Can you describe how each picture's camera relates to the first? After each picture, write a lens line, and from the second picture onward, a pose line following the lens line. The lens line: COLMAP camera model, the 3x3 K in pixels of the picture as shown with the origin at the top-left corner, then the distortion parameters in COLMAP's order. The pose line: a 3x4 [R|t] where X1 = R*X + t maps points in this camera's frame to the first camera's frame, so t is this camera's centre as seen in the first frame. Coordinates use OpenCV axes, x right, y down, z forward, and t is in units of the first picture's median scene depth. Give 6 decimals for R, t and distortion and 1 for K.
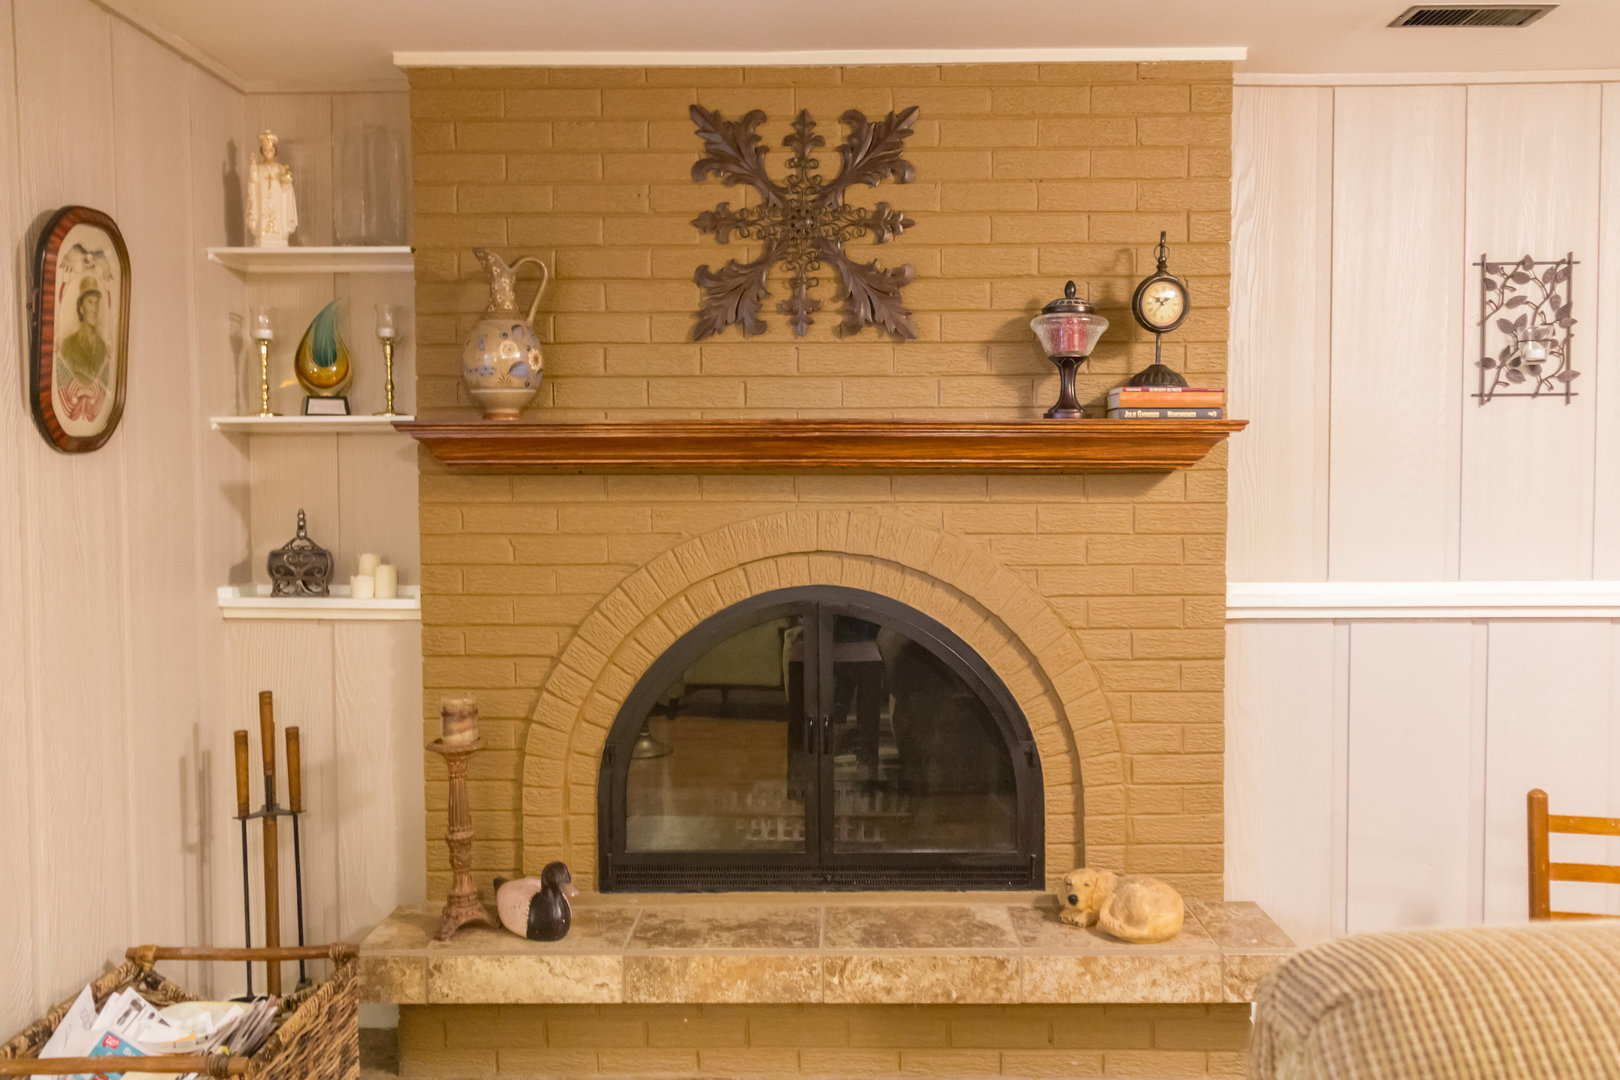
lens RADIAL K [[1337.7, 0, 814.1], [0, 1337.7, 543.1], [0, 0, 1]] dist [0.007881, 0.000946]
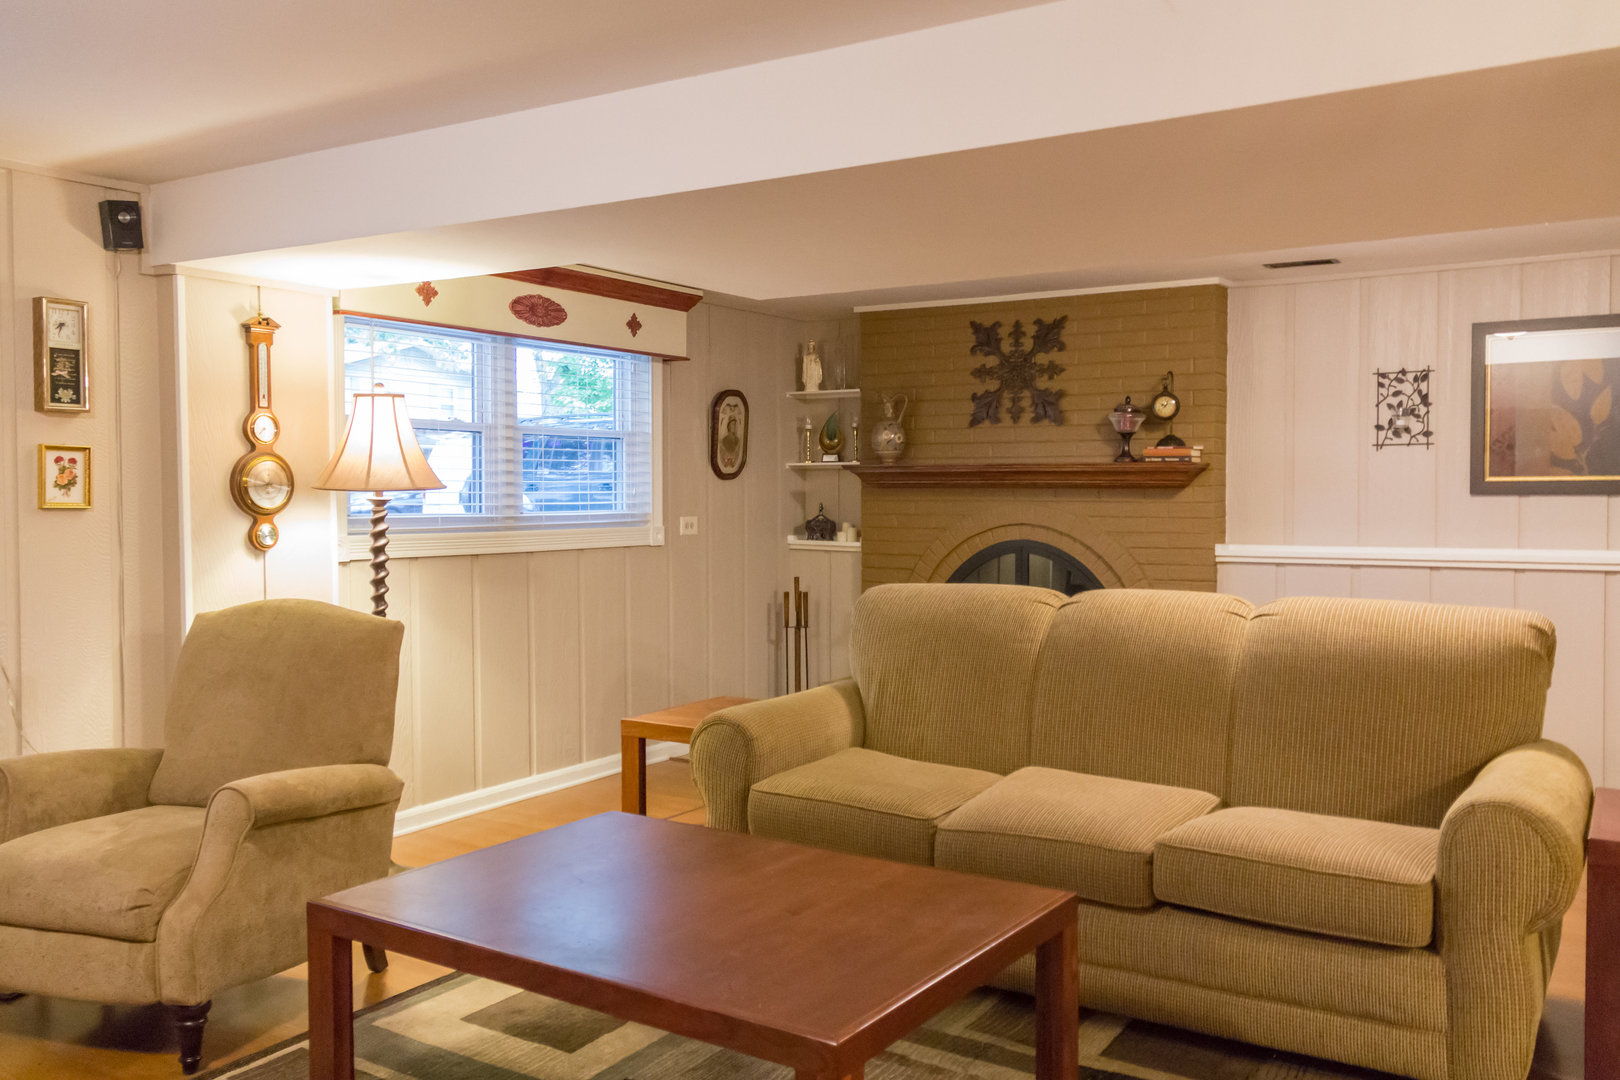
lens RADIAL K [[1337.7, 0, 814.1], [0, 1337.7, 543.1], [0, 0, 1]] dist [0.007881, 0.000946]
pose [[0.851878, 0.023423, -0.523216, 0.847283], [-0.028172, 0.999602, -0.001120, 0.049250], [0.522982, 0.015695, 0.852199, -1.007141]]
